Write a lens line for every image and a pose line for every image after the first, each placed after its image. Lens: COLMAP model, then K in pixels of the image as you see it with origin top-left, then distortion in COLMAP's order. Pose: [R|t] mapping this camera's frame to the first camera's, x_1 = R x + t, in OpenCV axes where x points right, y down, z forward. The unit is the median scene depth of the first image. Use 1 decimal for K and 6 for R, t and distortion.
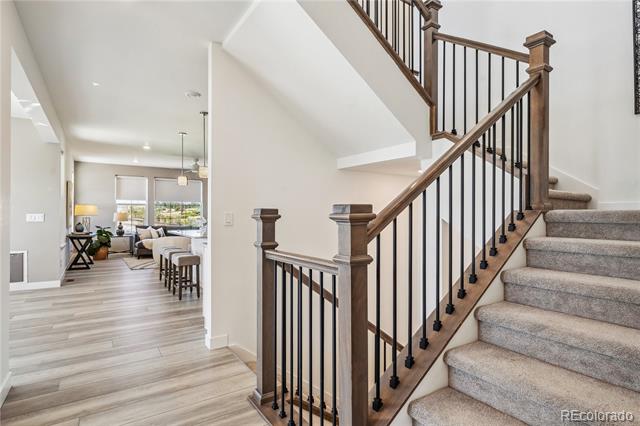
lens RADIAL K [[339.6, 0, 320.0], [0, 339.6, 213.0], [0, 0, 1]] dist [-0.001736, -0.000335]
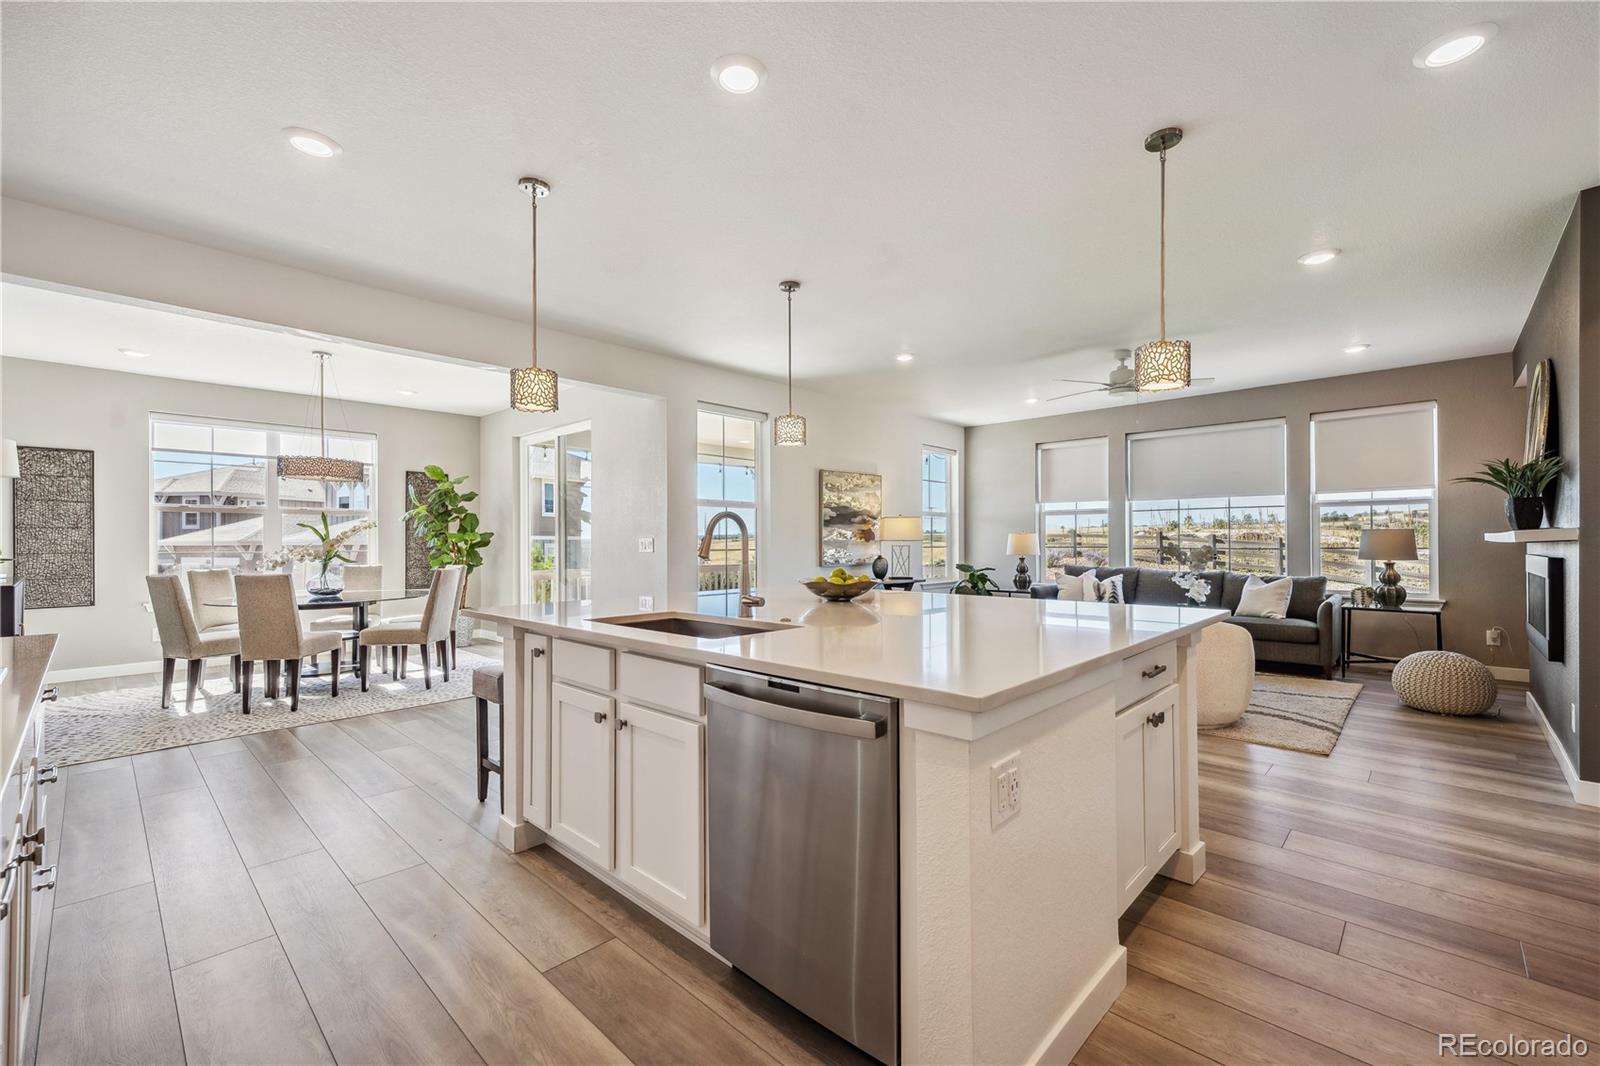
lens RADIAL K [[662.9, 0, 806.5], [0, 662.9, 541.0], [0, 0, 1]] dist [0.016298, 0.000098]
pose [[0.225730, -0.002966, -0.974185, 0.146513], [0.010049, 0.999949, -0.000716, 0.006263], [0.974138, -0.009628, 0.225748, 0.599097]]
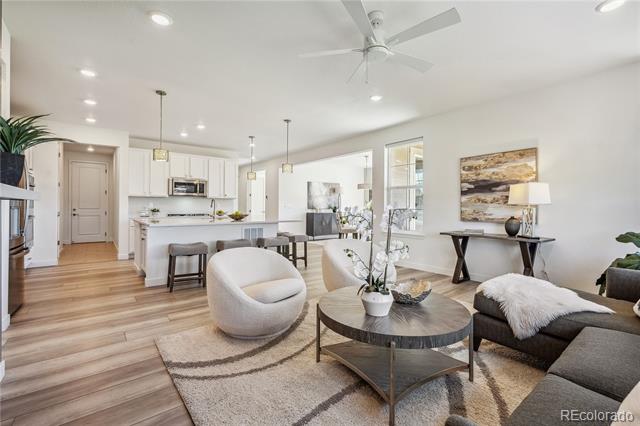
lens RADIAL K [[283.3, 0, 321.4], [0, 283.3, 204.9], [0, 0, 1]] dist [0.001688, -0.000057]
pose [[-0.996341, -0.004610, -0.085343, -0.297814], [-0.003340, 0.999882, -0.015008, 0.014419], [0.085402, -0.014668, -0.996239, 1.258854]]
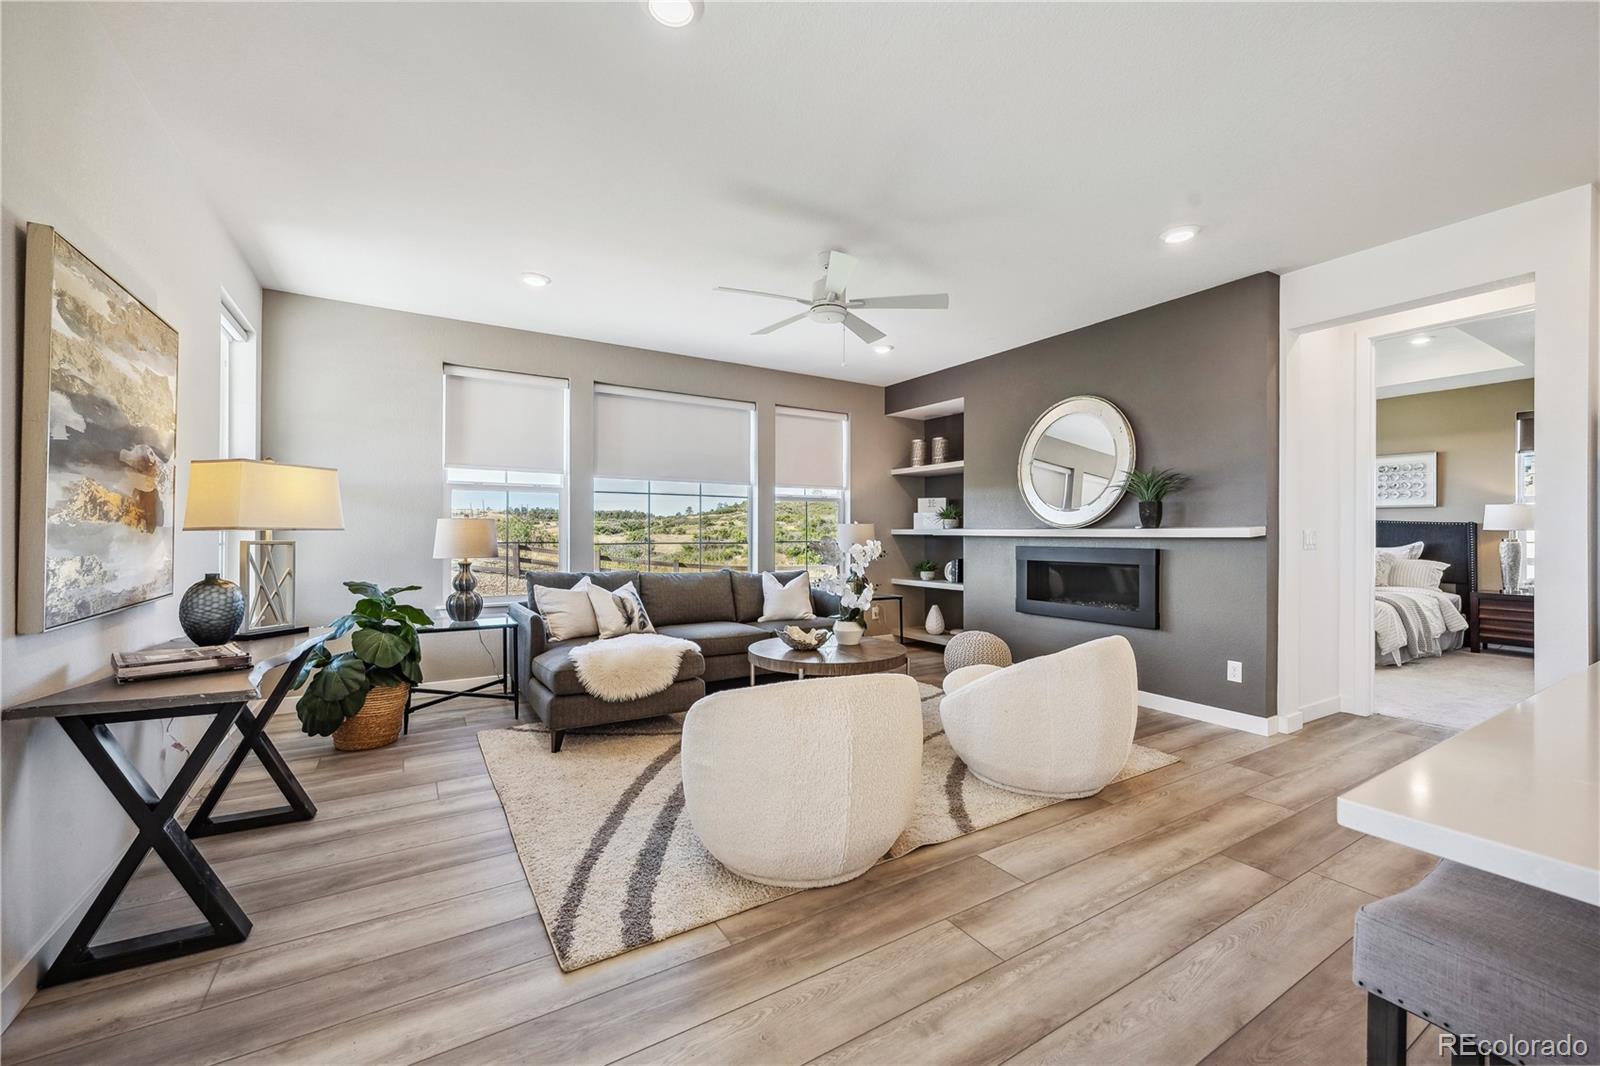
lens RADIAL K [[635.9, 0, 800.0], [0, 635.9, 533.0], [0, 0, 1]] dist [0.001582, 0.000115]
pose [[0.999349, 0.001788, -0.036037, -0.372313], [-0.001633, 0.999989, 0.004326, 0.006459], [0.036044, -0.004265, 0.999341, 0.622696]]
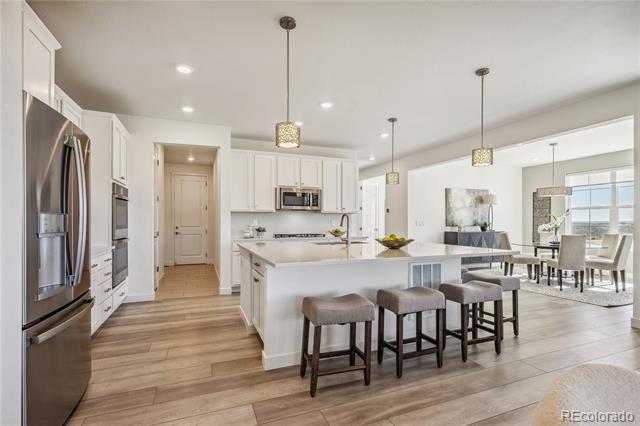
lens RADIAL K [[296.7, 0, 317.0], [0, 296.7, 217.3], [0, 0, 1]] dist [0.002469, 0.000285]
pose [[-0.978158, 0.004344, 0.207815, -0.163232], [-0.000536, 0.999726, -0.023420, 0.008158], [-0.207860, -0.023019, -0.977888, 1.043013]]
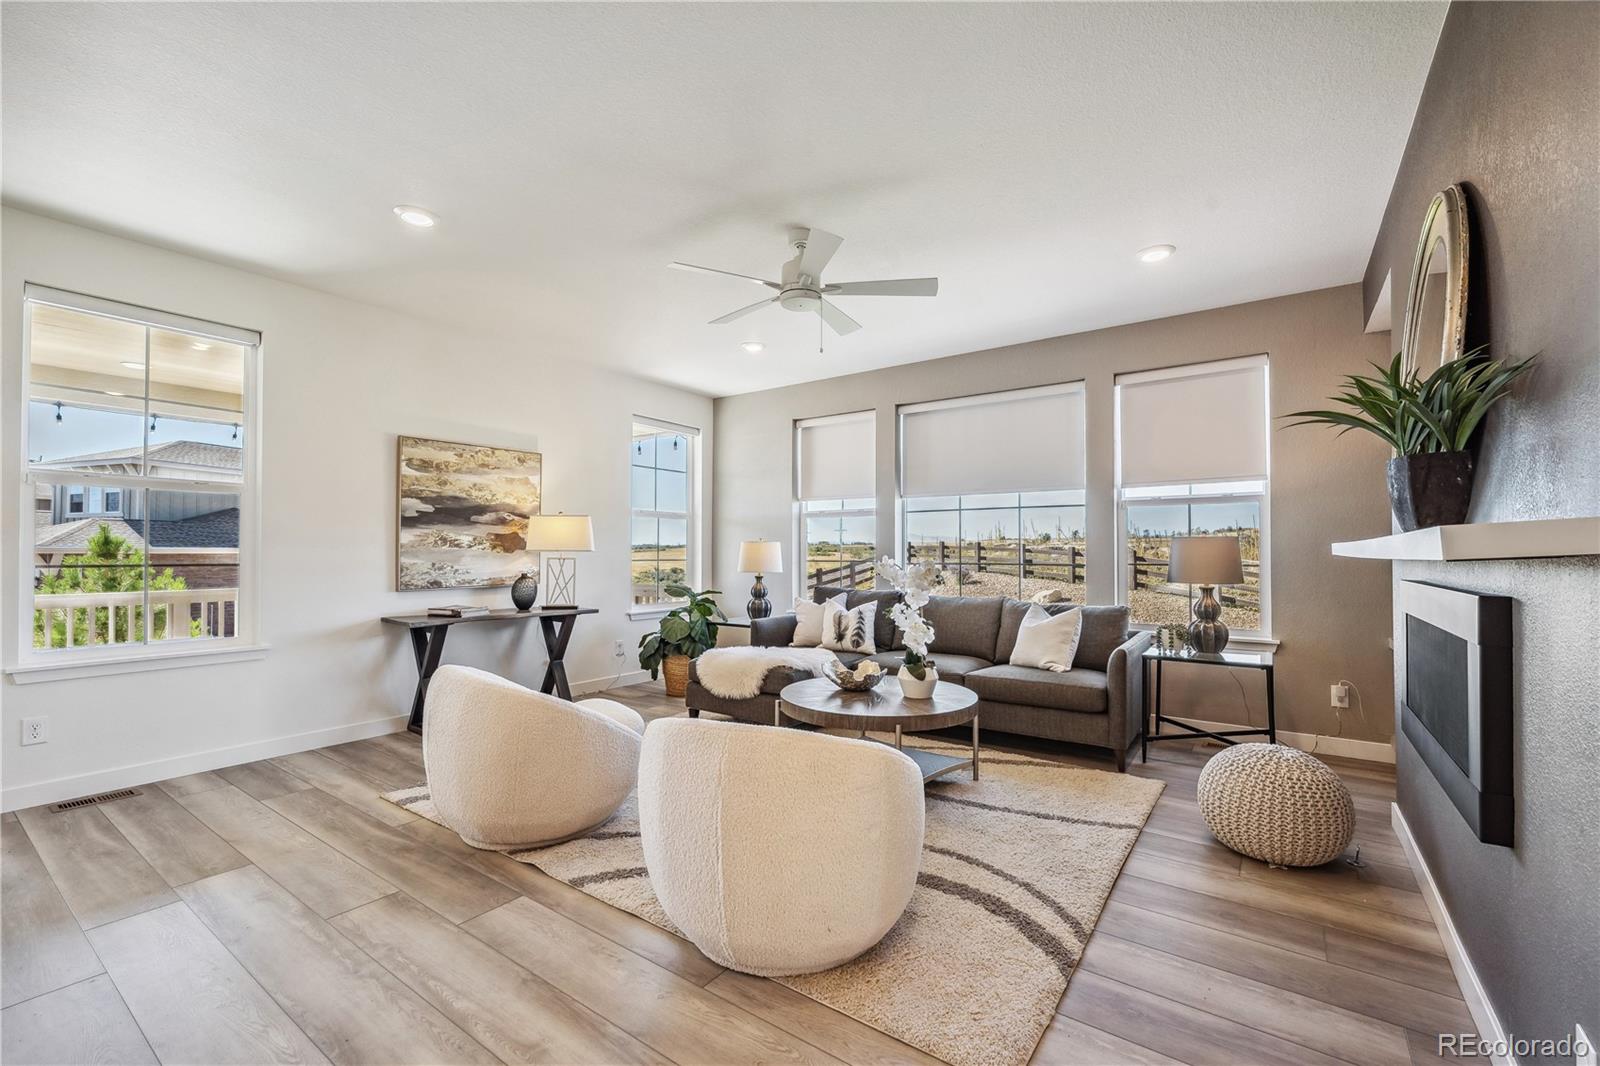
lens RADIAL K [[667.3, 0, 810.7], [0, 667.3, 545.0], [0, 0, 1]] dist [0.003295, 0.000178]
pose [[0.361022, -0.011800, -0.932483, -0.039666], [0.004736, 0.999930, -0.010820, 0.008425], [0.932545, -0.000510, 0.361052, 0.887157]]
